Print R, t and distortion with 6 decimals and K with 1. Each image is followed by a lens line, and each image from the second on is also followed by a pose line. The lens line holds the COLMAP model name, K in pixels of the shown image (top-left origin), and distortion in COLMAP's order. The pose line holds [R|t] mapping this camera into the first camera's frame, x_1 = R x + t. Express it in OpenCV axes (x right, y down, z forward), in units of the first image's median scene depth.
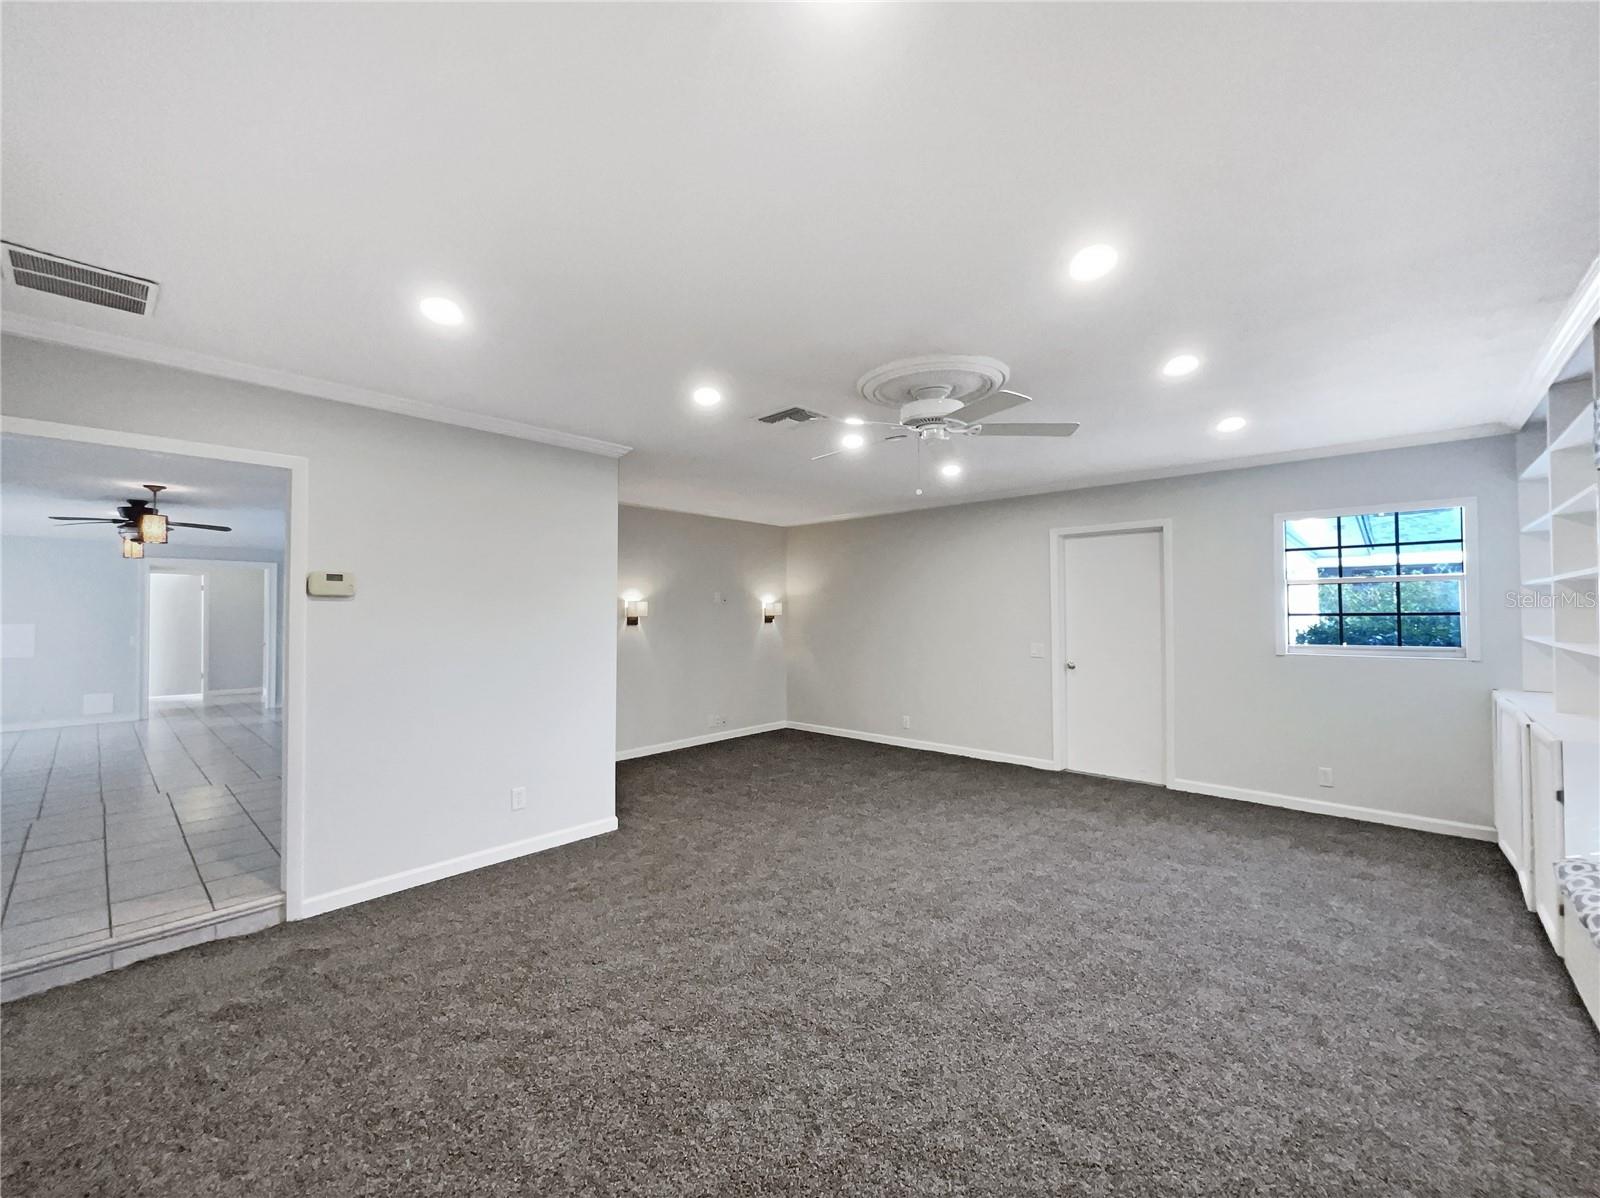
lens RADIAL K [[662.2, 0, 817.6], [0, 662.2, 597.0], [0, 0, 1]] dist [-0.016646, 0.014802]
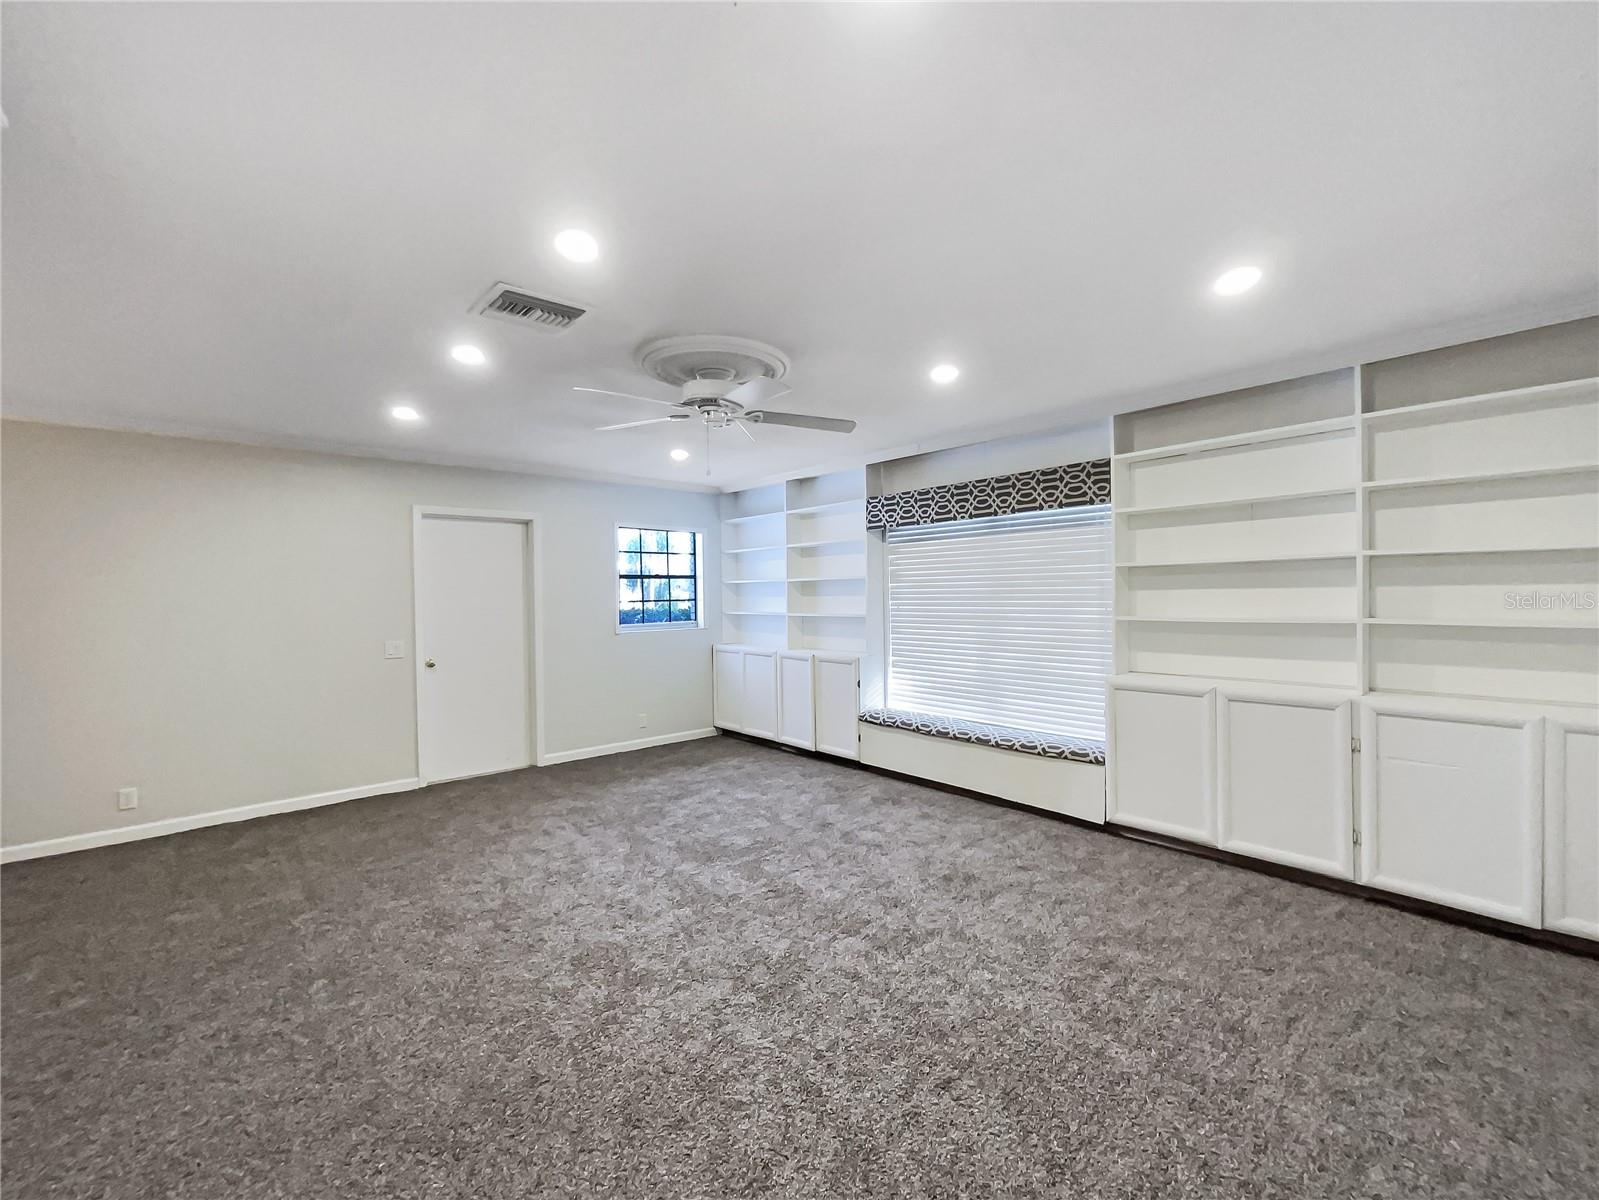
lens RADIAL K [[658.6, 0, 799.4], [0, 658.6, 572.7], [0, 0, 1]] dist [0.008090, 0.000406]
pose [[0.122110, 0.036971, 0.991828, -0.563565], [-0.006617, 0.999314, -0.036435, 0.015855], [-0.992495, -0.002114, 0.122270, 0.529019]]
